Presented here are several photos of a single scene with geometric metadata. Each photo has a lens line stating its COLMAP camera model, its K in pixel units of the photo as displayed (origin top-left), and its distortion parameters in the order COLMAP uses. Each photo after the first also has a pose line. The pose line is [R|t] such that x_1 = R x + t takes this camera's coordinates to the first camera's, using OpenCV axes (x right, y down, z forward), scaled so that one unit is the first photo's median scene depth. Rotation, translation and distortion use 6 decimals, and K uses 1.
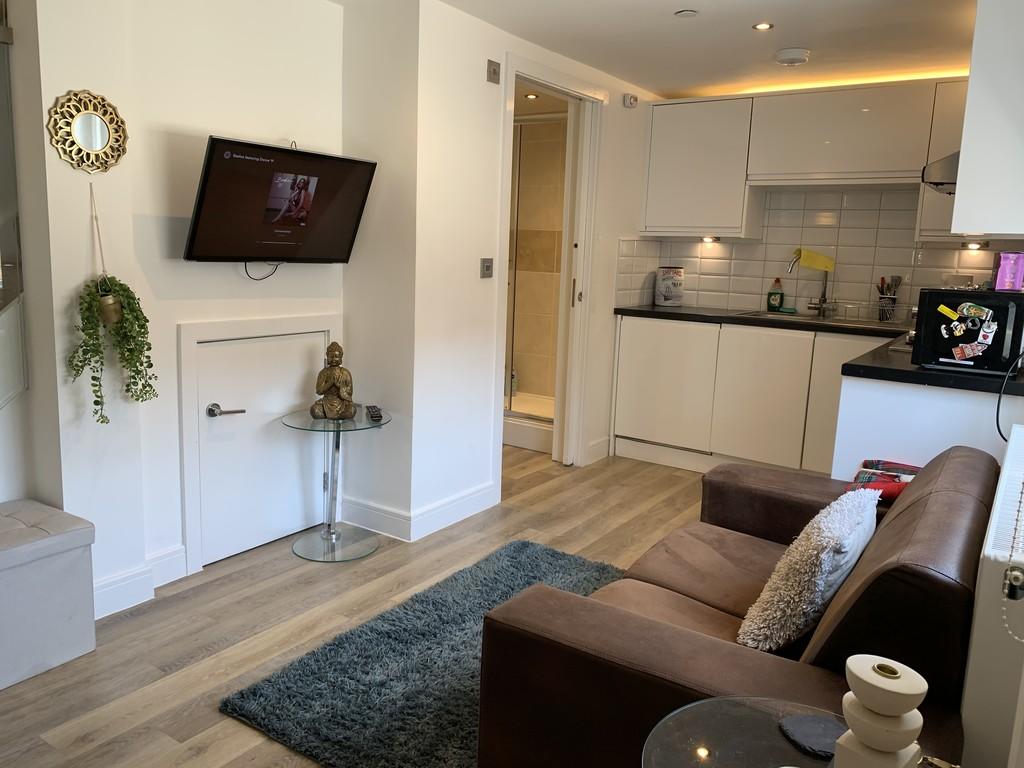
lens RADIAL K [[772.4, 0, 507.4], [0, 772.4, 374.1], [0, 0, 1]] dist [0.034442, -0.068562]
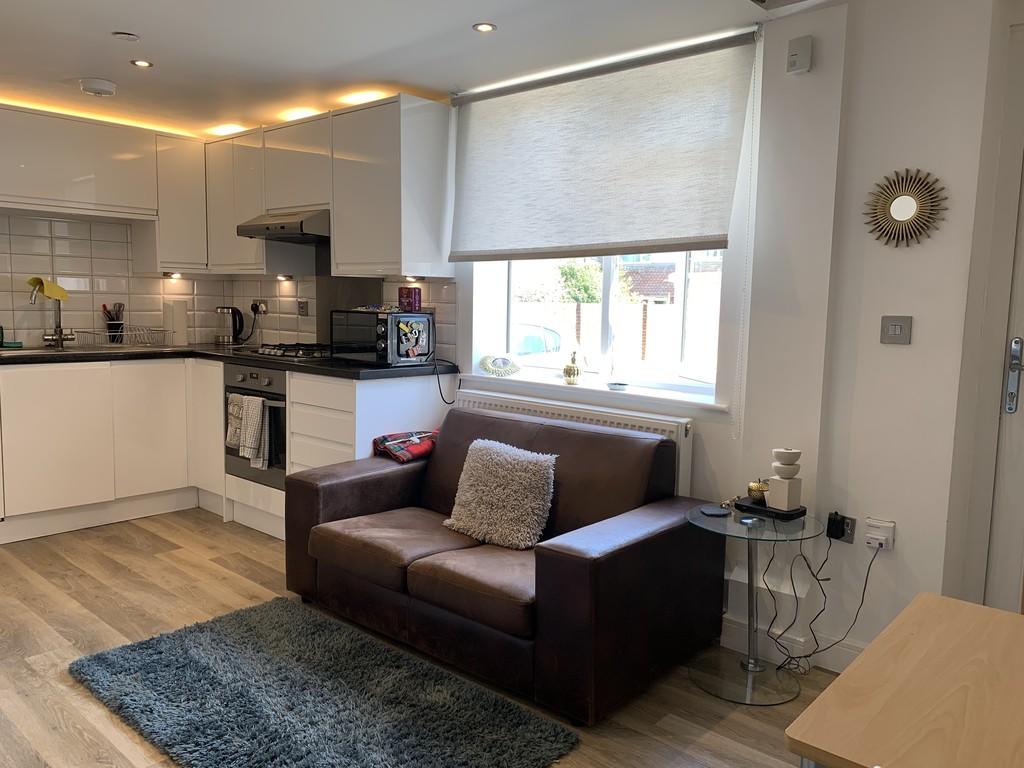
lens RADIAL K [[772.4, 0, 511.2], [0, 772.4, 383.7], [0, 0, 1]] dist [0.034442, -0.068562]
pose [[0.122456, -0.138000, 0.982833, -0.482759], [0.142897, 0.982419, 0.120138, -0.065812], [-0.982133, 0.125733, 0.140023, 0.318040]]
